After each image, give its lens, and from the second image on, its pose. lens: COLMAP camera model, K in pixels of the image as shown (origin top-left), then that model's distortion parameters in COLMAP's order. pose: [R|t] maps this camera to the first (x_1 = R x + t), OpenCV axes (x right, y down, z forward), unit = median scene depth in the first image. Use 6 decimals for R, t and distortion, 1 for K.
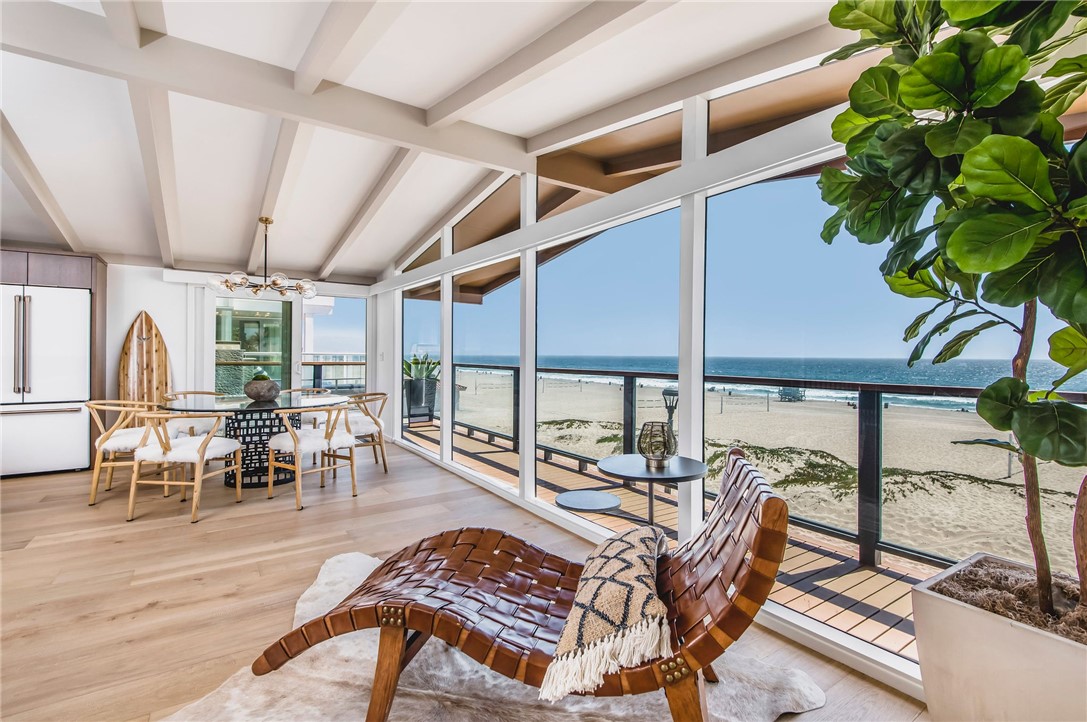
lens RADIAL K [[513.0, 0, 543.5], [0, 513.0, 361.0], [0, 0, 1]] dist [-0.002481, -0.000986]
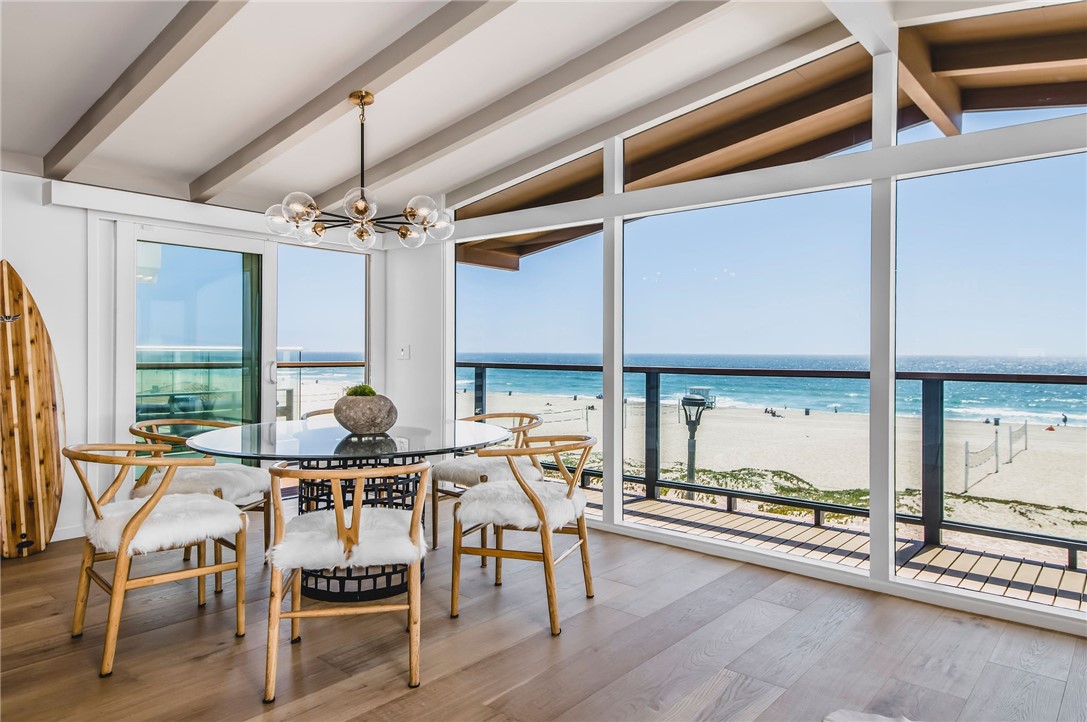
lens RADIAL K [[701.9, 0, 543.5], [0, 701.9, 361.0], [0, 0, 1]] dist [0.005324, 0.001814]
pose [[0.960863, -0.000205, 0.277025, -0.449011], [-0.001054, 0.999990, 0.004395, -0.004405], [-0.277023, -0.004515, 0.960853, 0.181110]]
